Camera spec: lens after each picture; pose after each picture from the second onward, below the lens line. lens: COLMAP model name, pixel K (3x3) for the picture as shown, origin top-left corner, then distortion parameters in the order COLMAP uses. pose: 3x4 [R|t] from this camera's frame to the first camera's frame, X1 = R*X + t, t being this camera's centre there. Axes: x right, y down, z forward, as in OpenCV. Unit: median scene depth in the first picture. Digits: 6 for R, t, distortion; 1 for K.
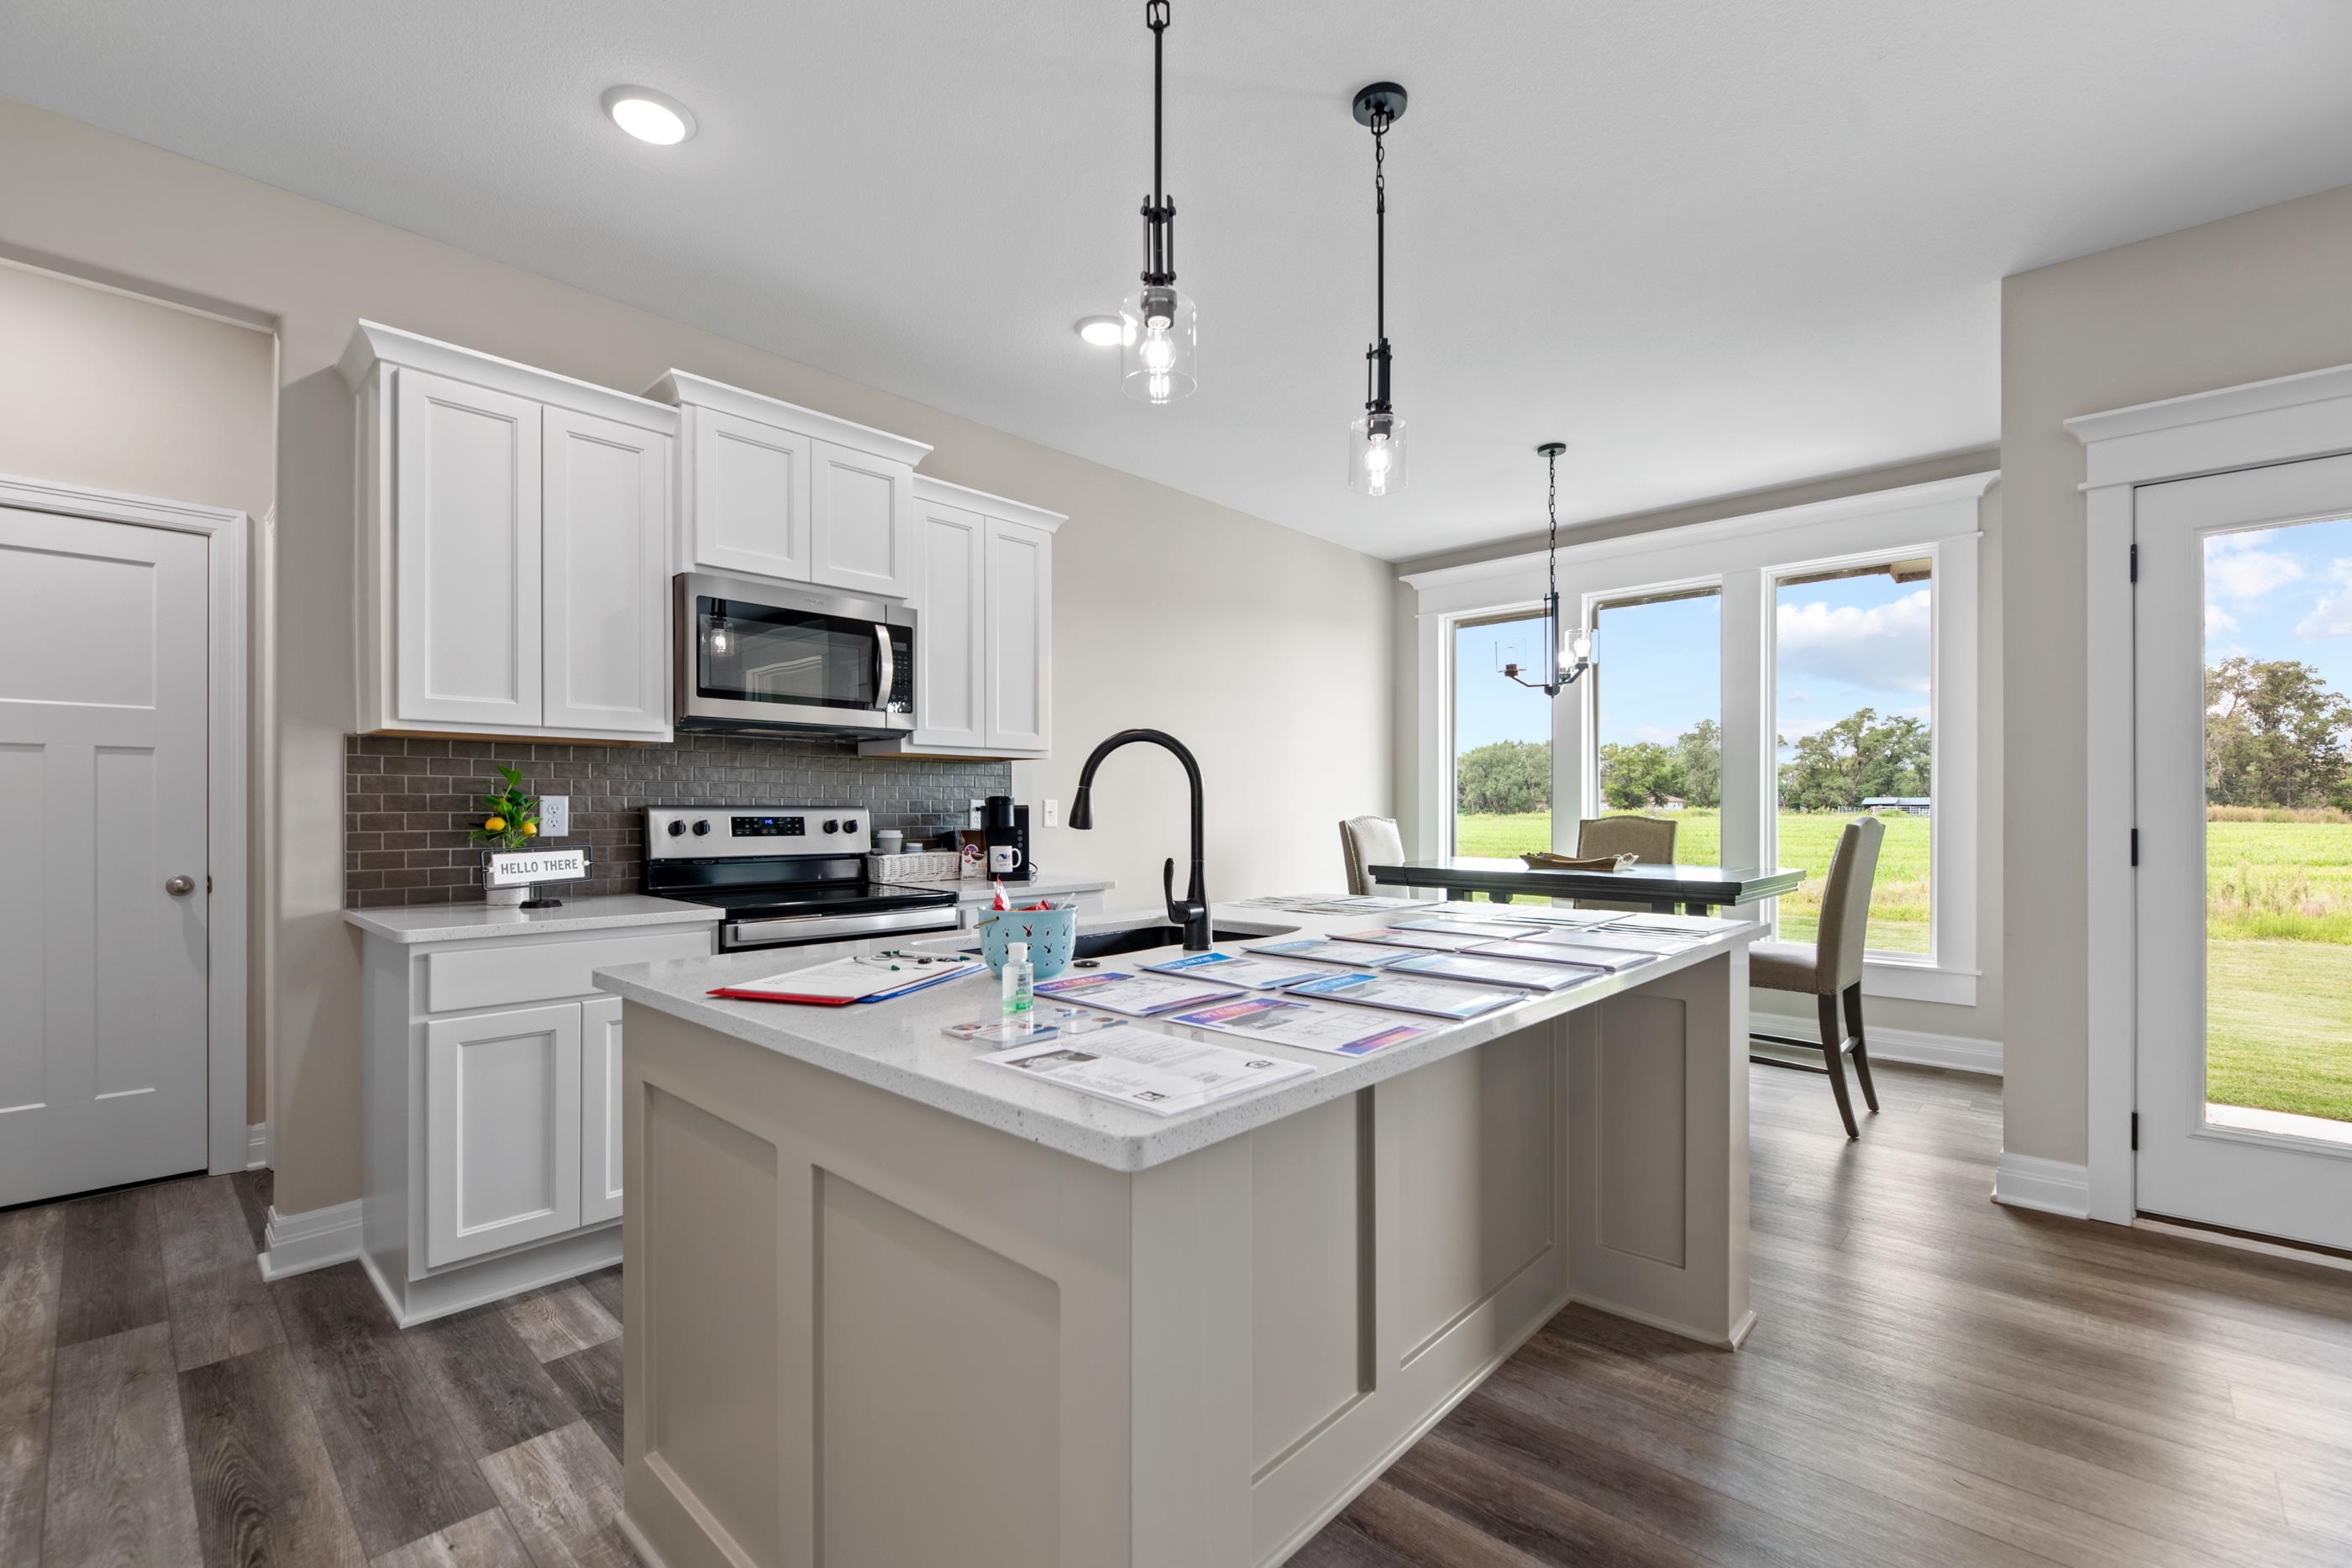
lens RADIAL K [[1000.0, 0, 1181.1], [0, 1000.0, 806.2], [0, 0, 1]] dist [-0.003716, -0.003060]
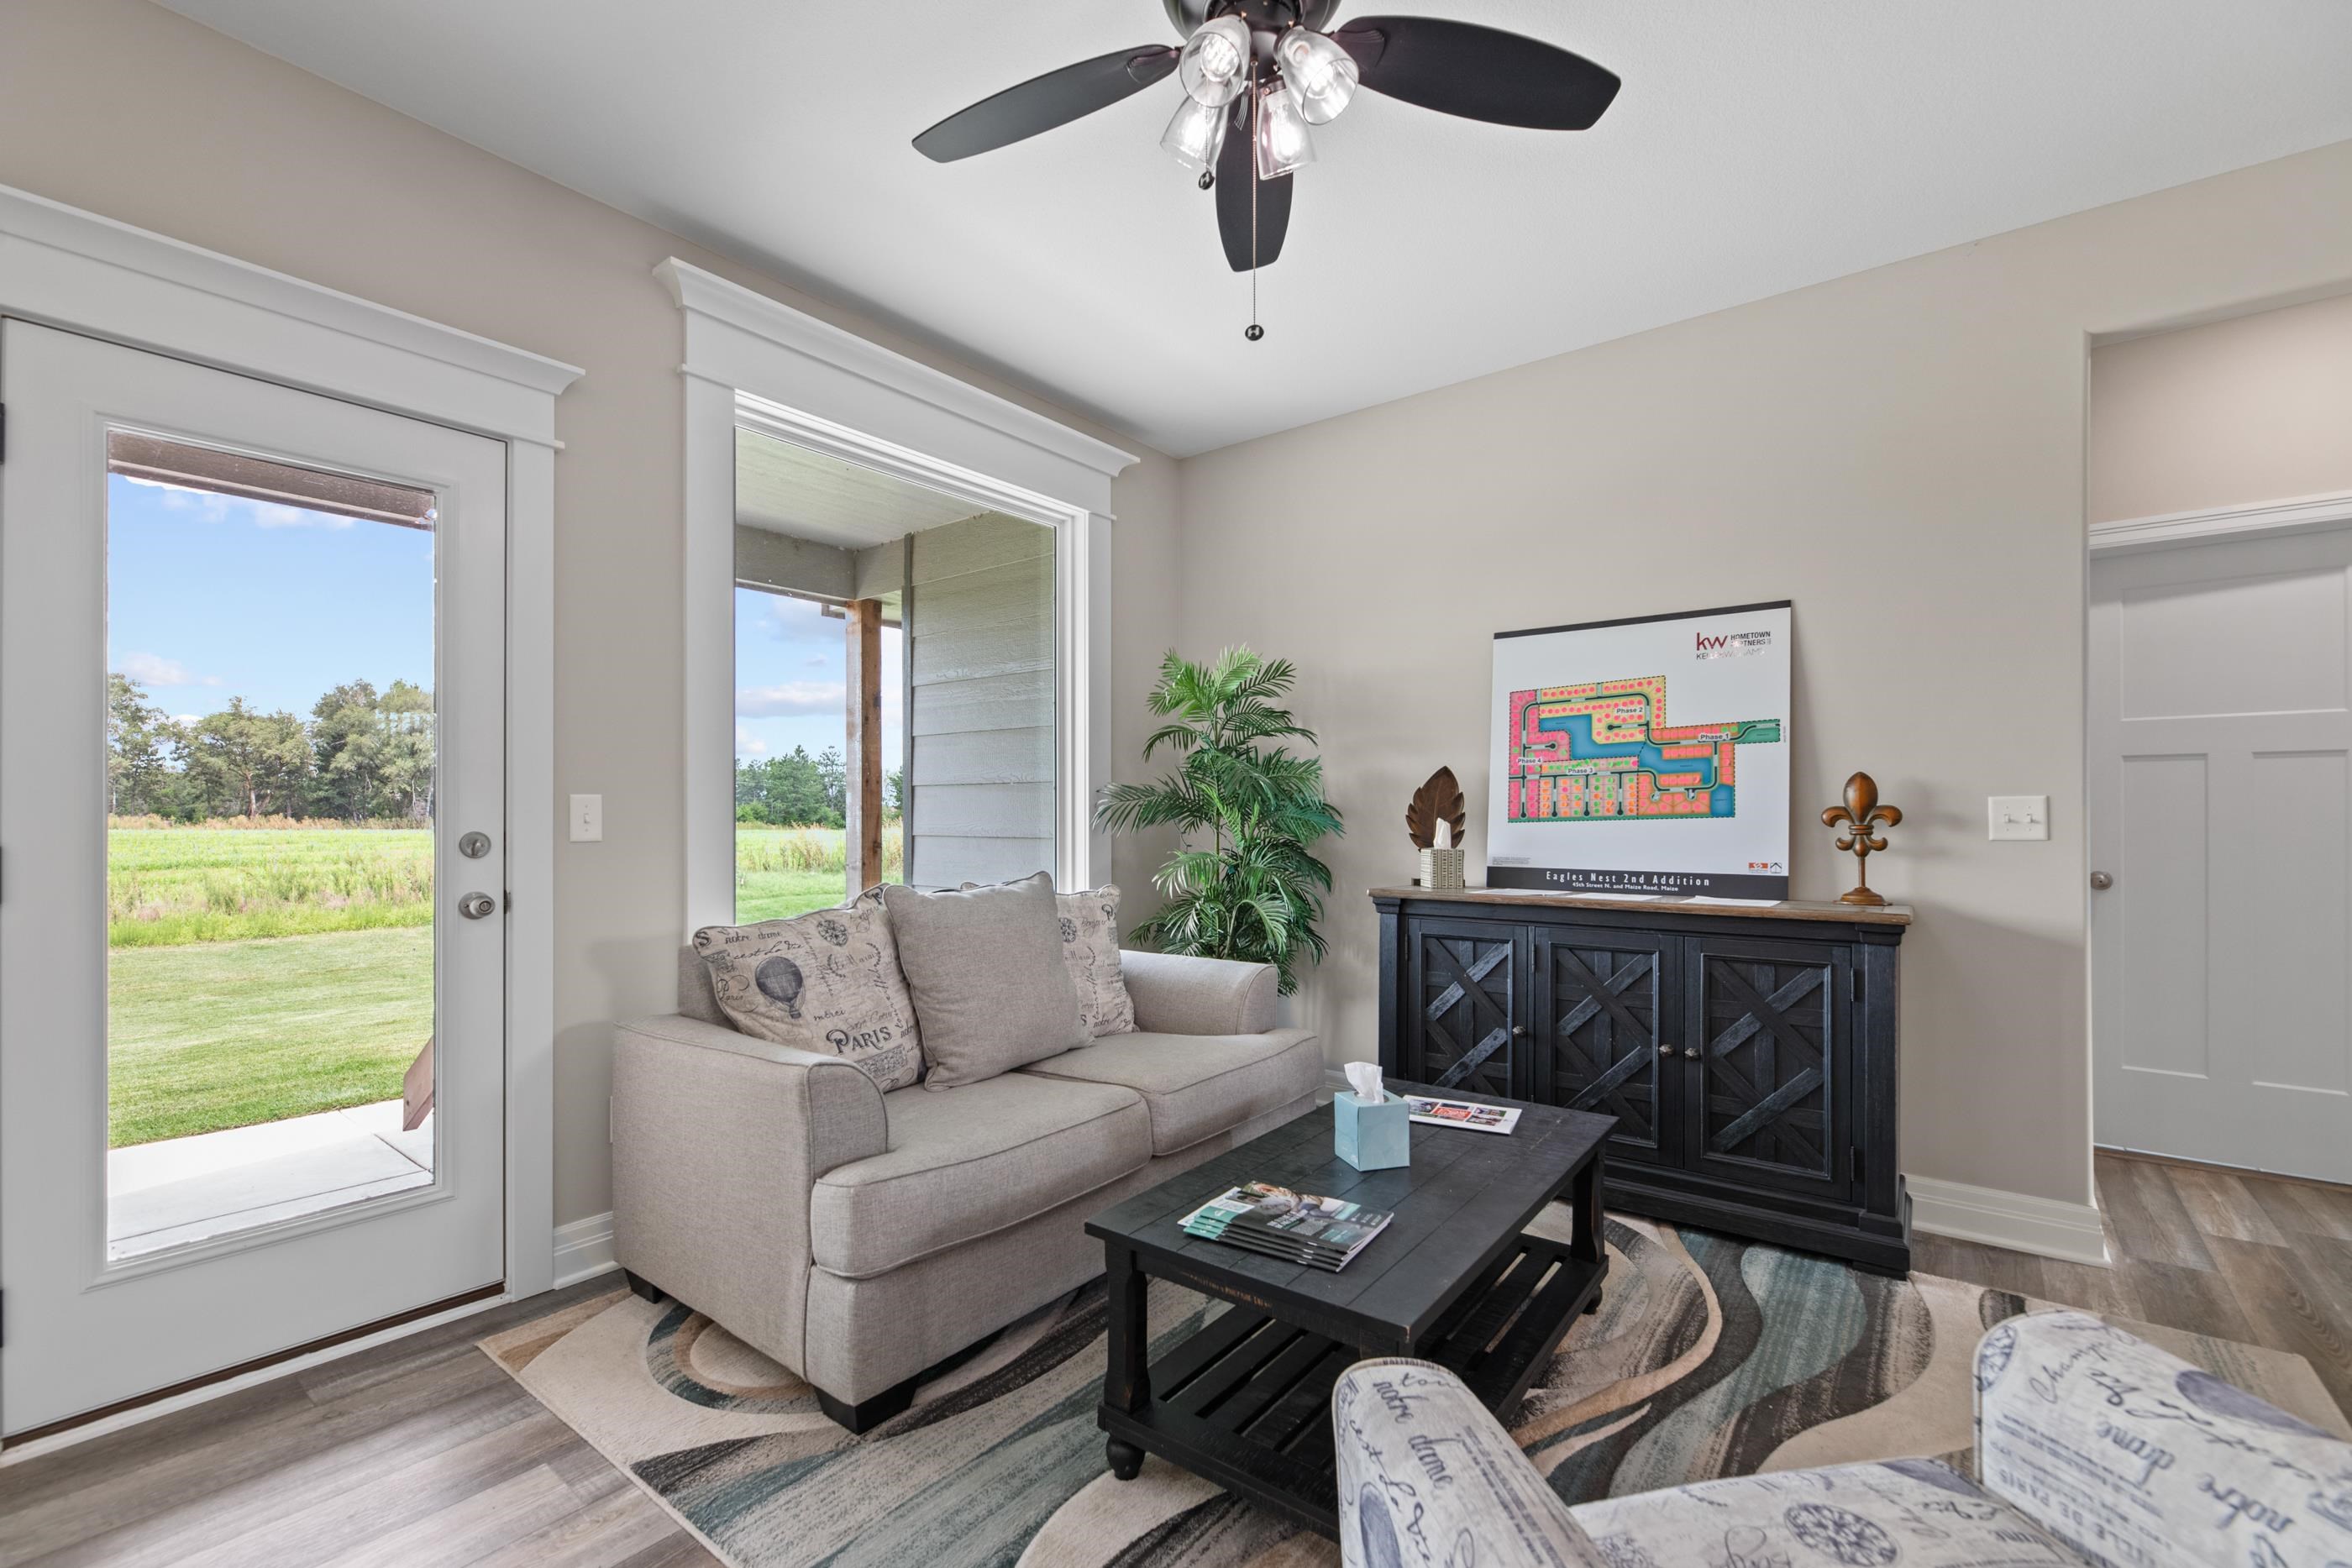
lens RADIAL K [[1000.0, 0, 1148.3], [0, 1000.0, 812.1], [0, 0, 1]] dist [-0.003716, -0.003060]
pose [[-0.077012, 0.001866, 0.997028, 0.282498], [-0.000147, 0.999998, -0.001883, 0.002695], [-0.997030, -0.000292, -0.077011, 0.325478]]
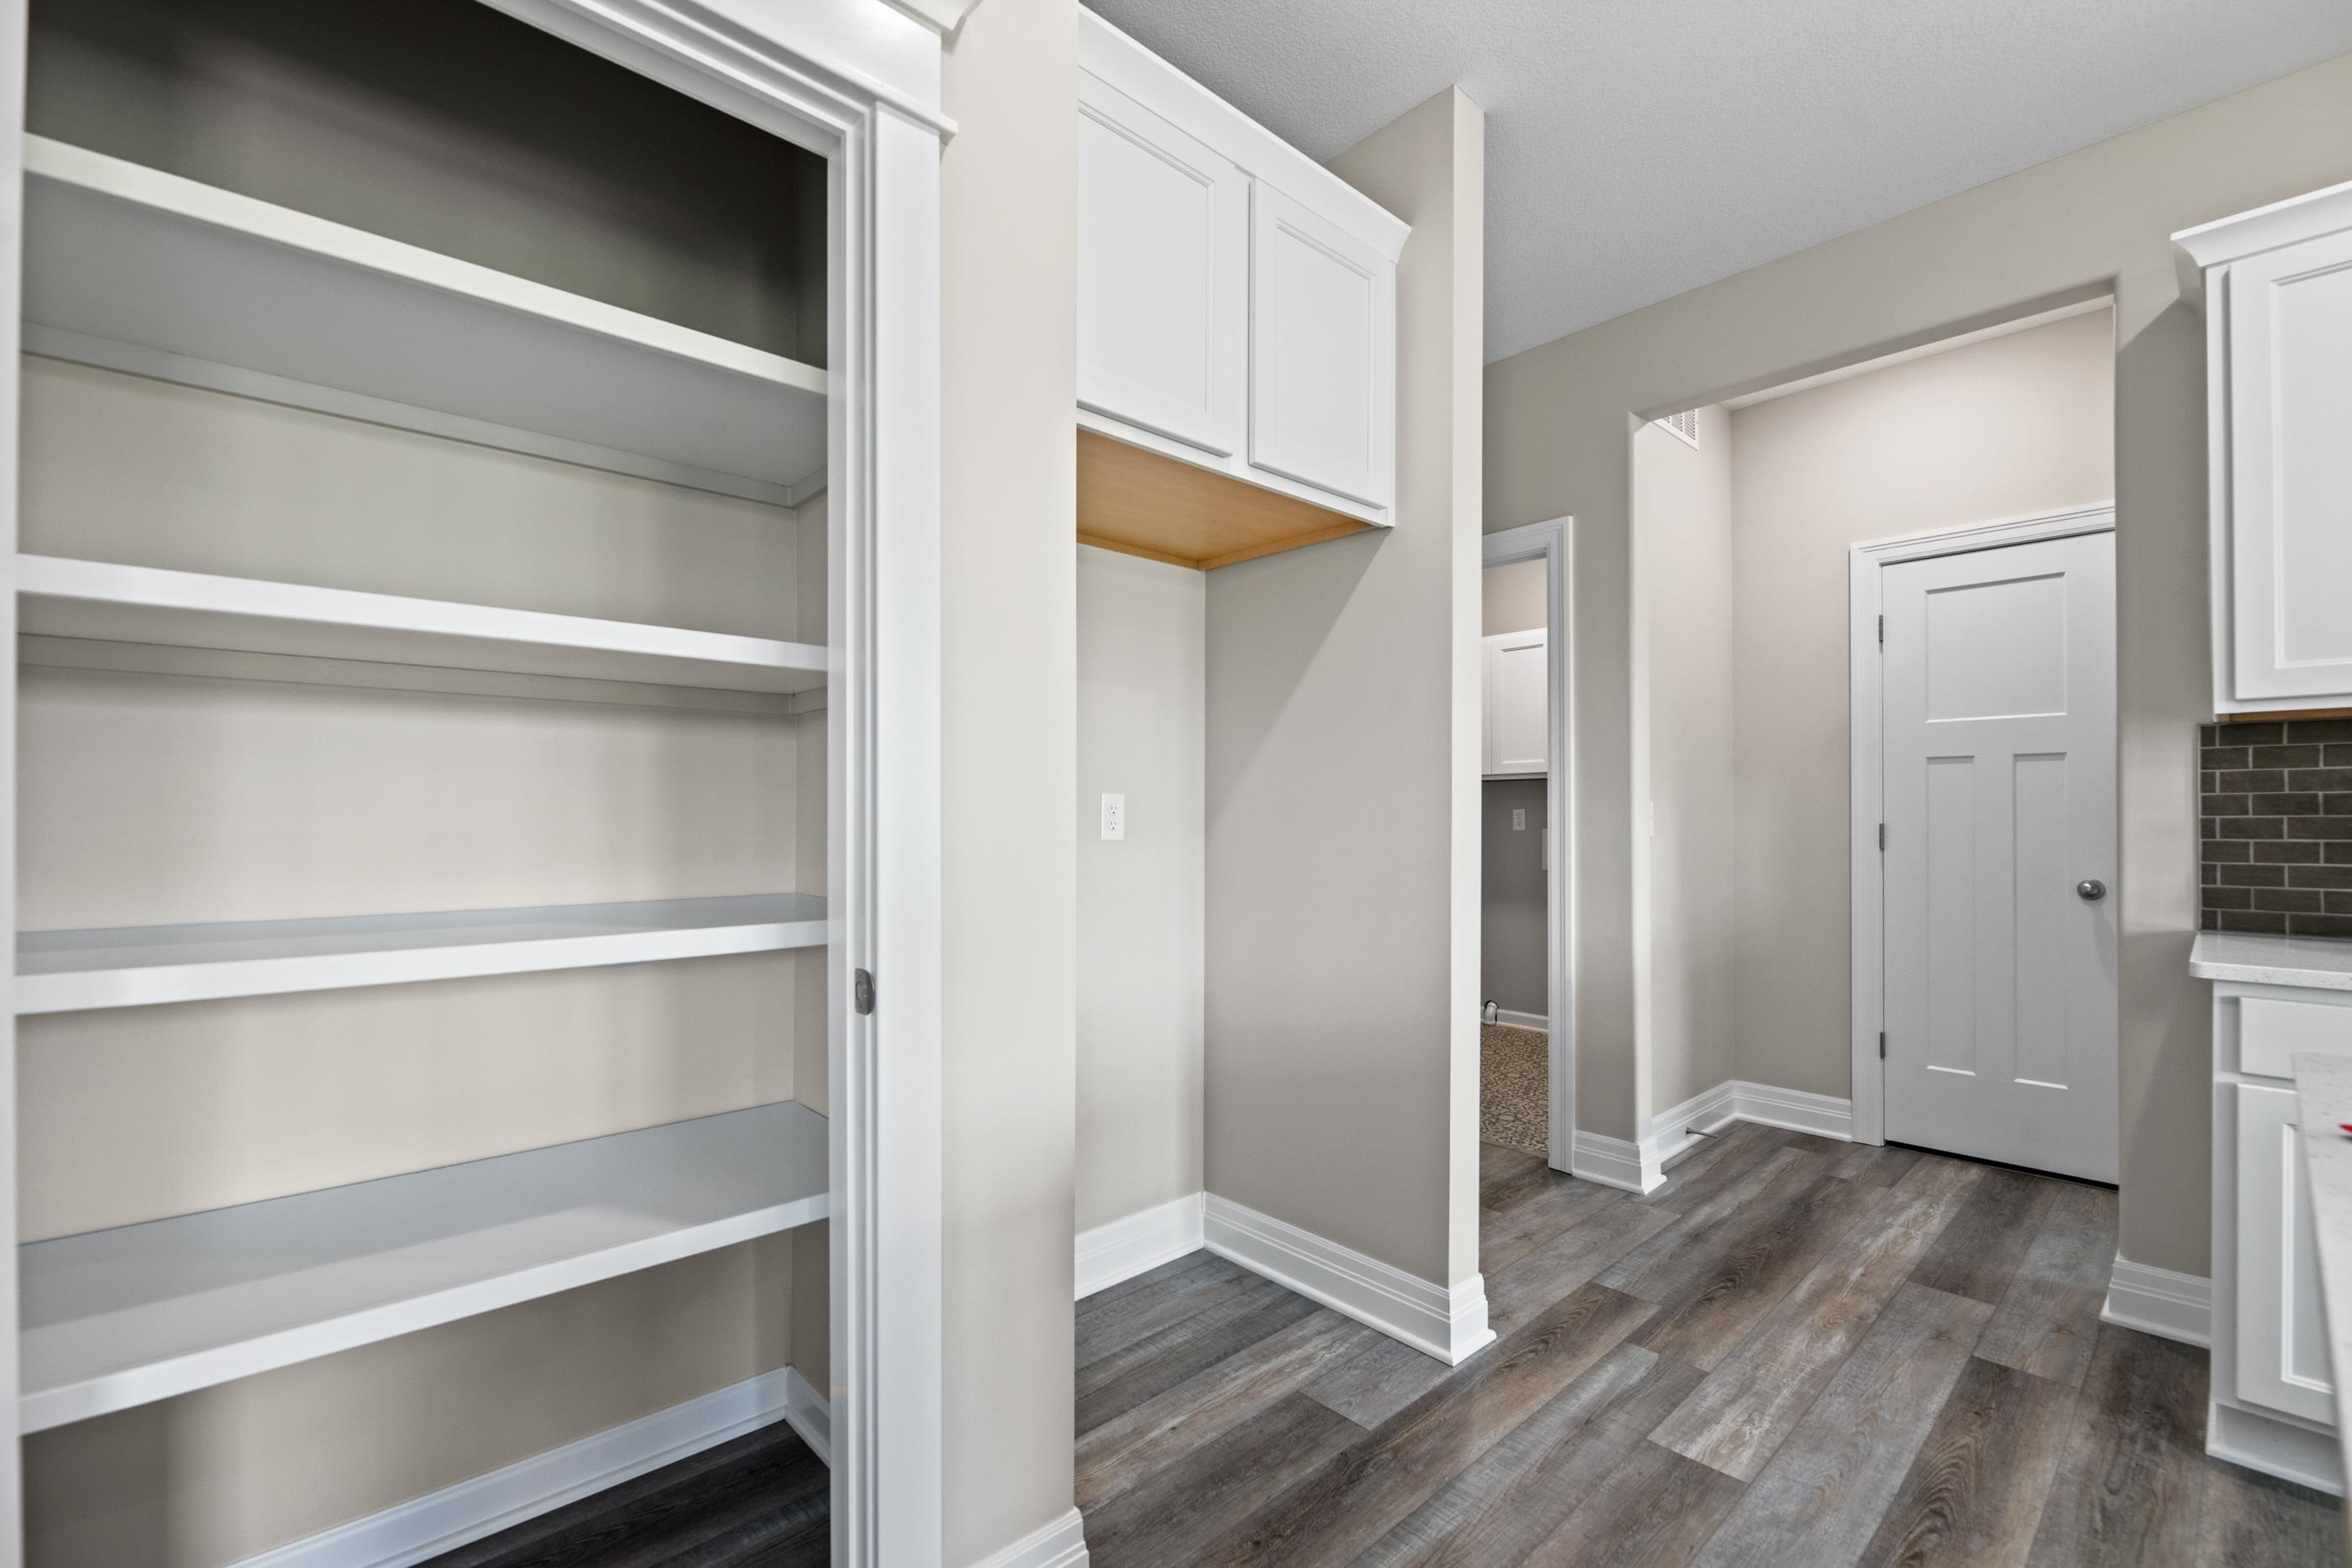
lens RADIAL K [[1000.0, 0, 1150.4], [0, 1000.0, 808.0], [0, 0, 1]] dist [-0.003716, -0.003060]
pose [[-0.089008, -0.004615, -0.996020, 0.078501], [0.000139, 0.999989, -0.004646, 0.002885], [0.996031, -0.000552, -0.089006, 0.180048]]
